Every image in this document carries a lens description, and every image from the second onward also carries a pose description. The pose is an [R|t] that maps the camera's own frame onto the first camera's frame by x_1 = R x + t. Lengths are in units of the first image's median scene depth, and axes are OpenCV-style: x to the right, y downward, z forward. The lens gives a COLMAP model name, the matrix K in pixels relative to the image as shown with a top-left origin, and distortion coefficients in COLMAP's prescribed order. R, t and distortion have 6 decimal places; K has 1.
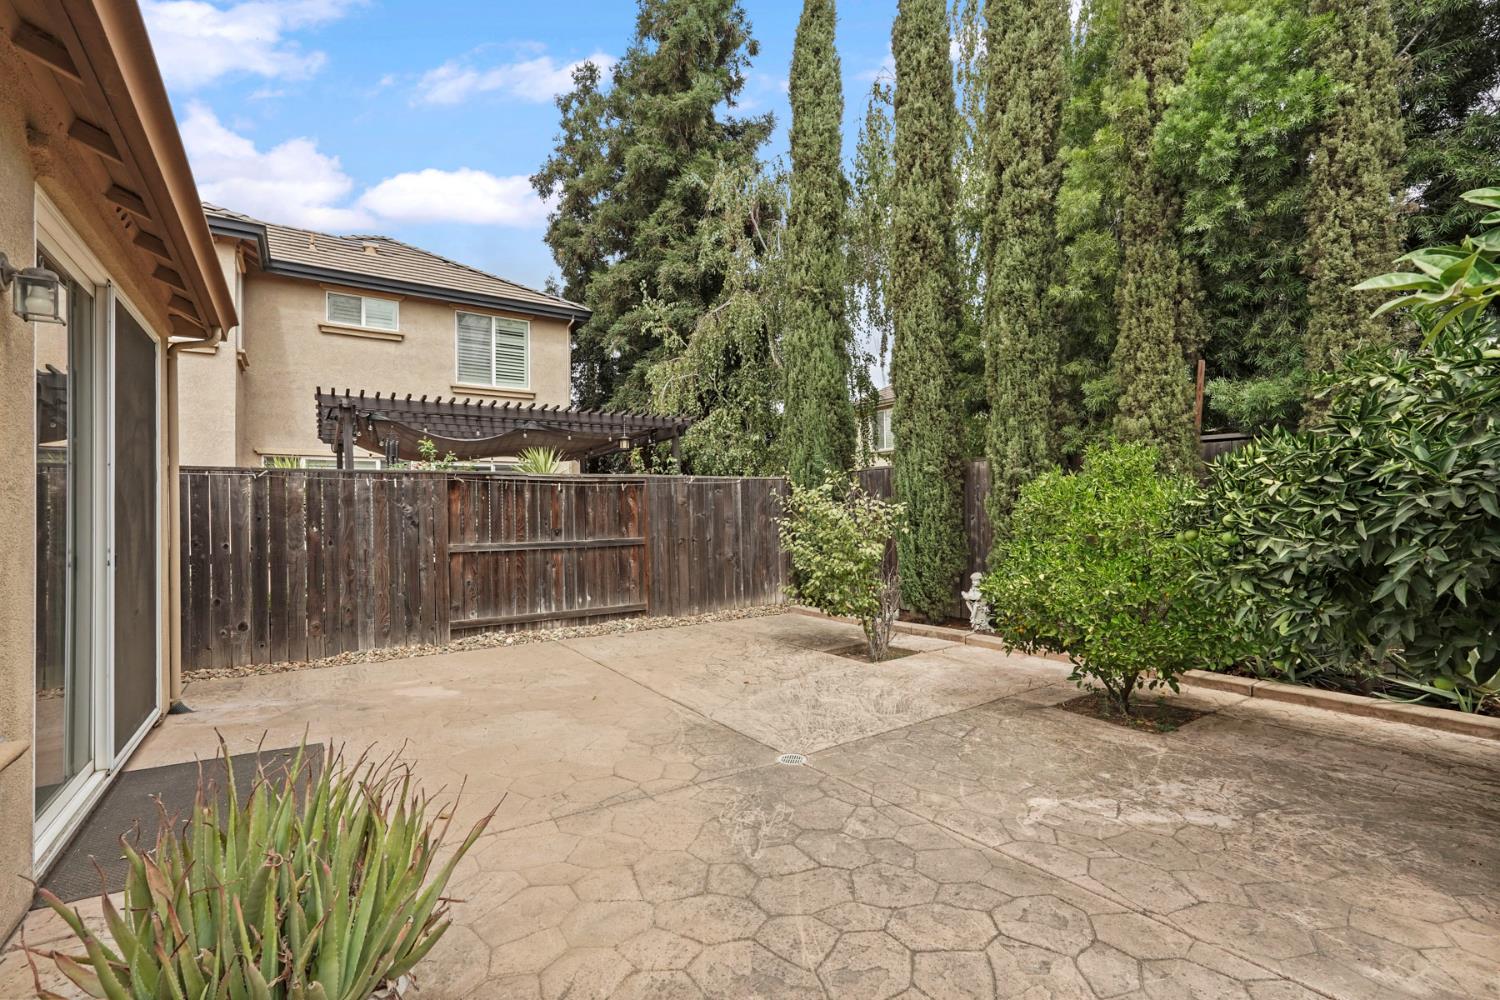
lens RADIAL K [[675.0, 0, 754.2], [0, 675.0, 507.3], [0, 0, 1]] dist [-0.007011, 0.001905]
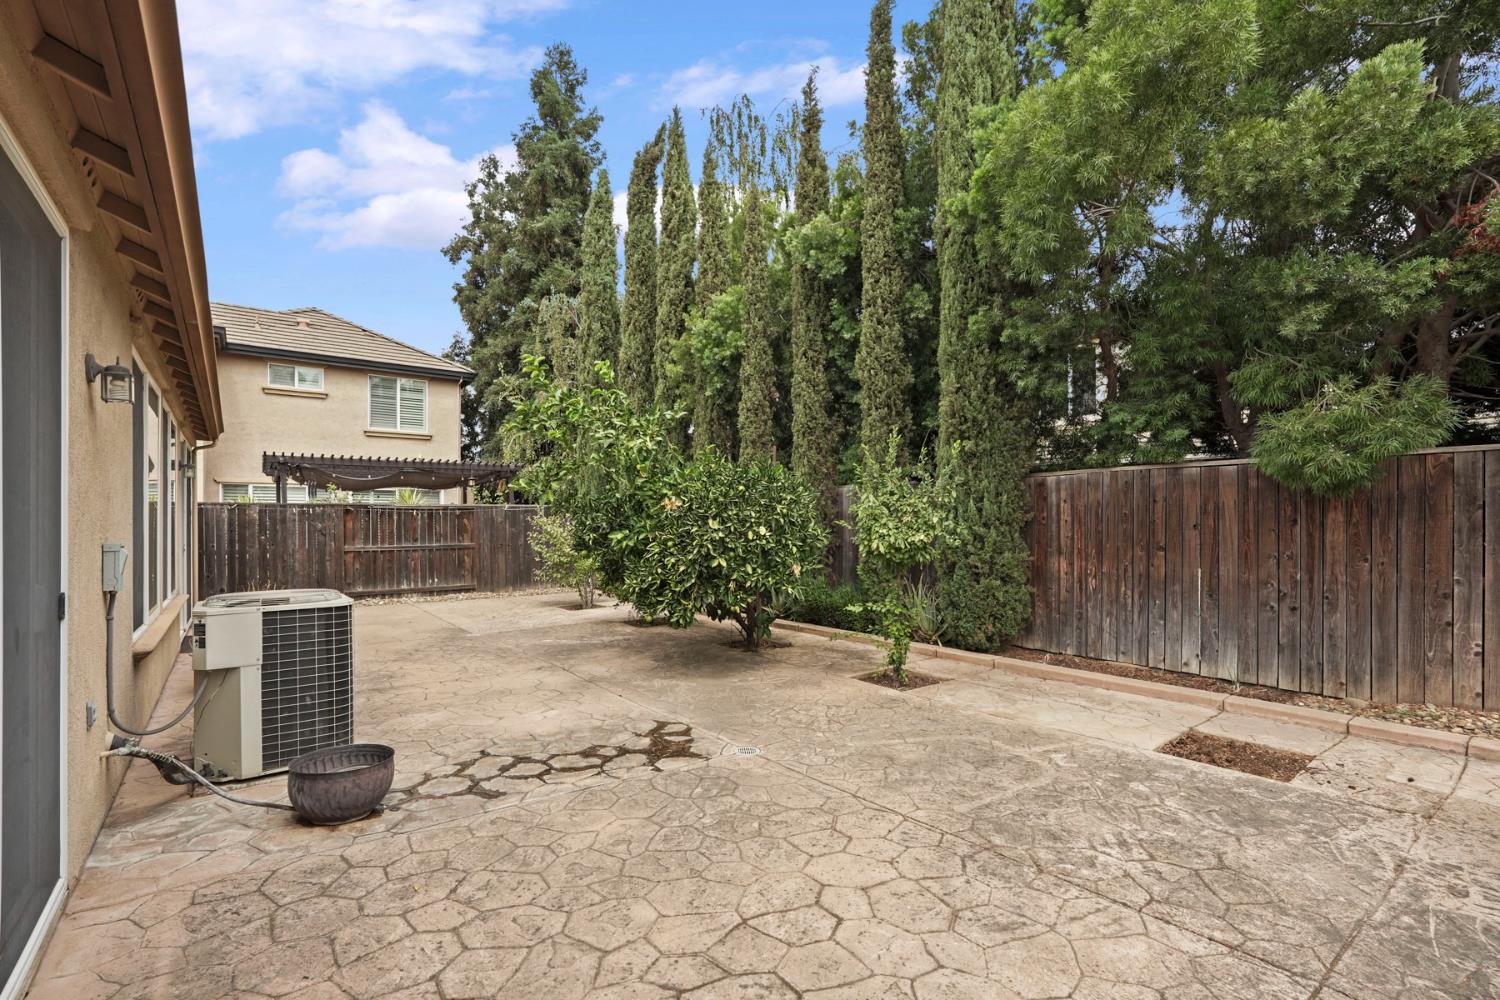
lens RADIAL K [[675.0, 0, 752.0], [0, 675.0, 525.5], [0, 0, 1]] dist [-0.007011, 0.001905]
pose [[0.998226, 0.007203, 0.059109, 0.724414], [-0.007911, 0.999900, 0.011759, -0.039189], [-0.059019, -0.012206, 0.998182, -1.159353]]
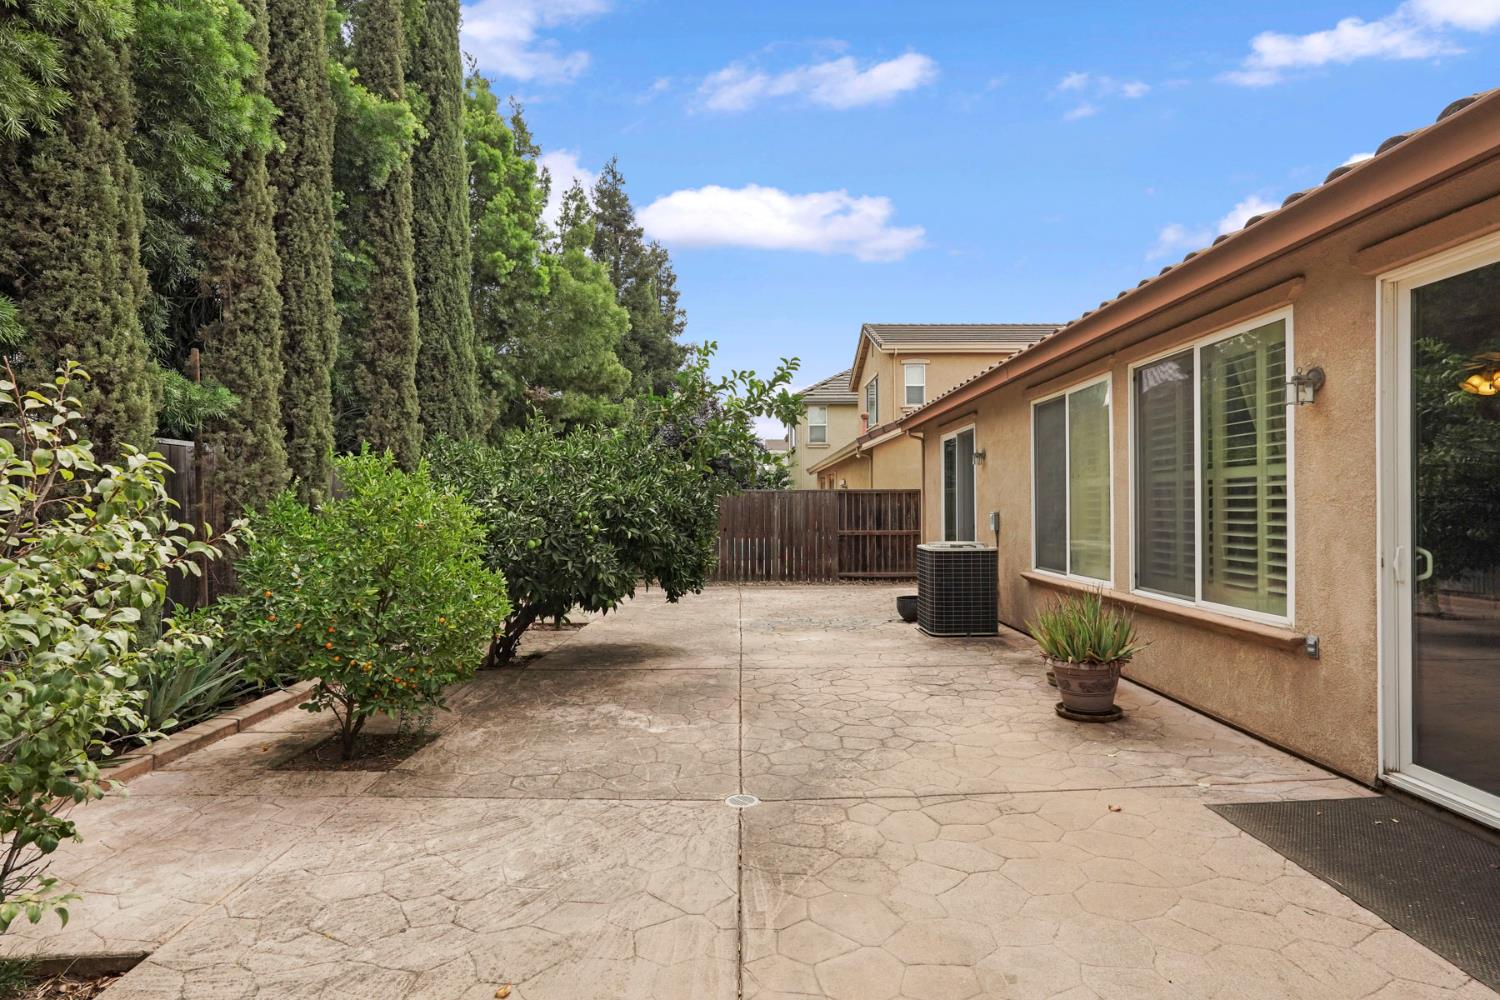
lens RADIAL K [[761.3, 0, 747.2], [0, 761.3, 508.3], [0, 0, 1]] dist [-0.004929, 0.001173]
pose [[-0.826994, 0.018449, 0.561907, -0.414409], [0.013027, 0.999822, -0.013654, -0.000219], [-0.562059, -0.003972, -0.827087, 1.449087]]
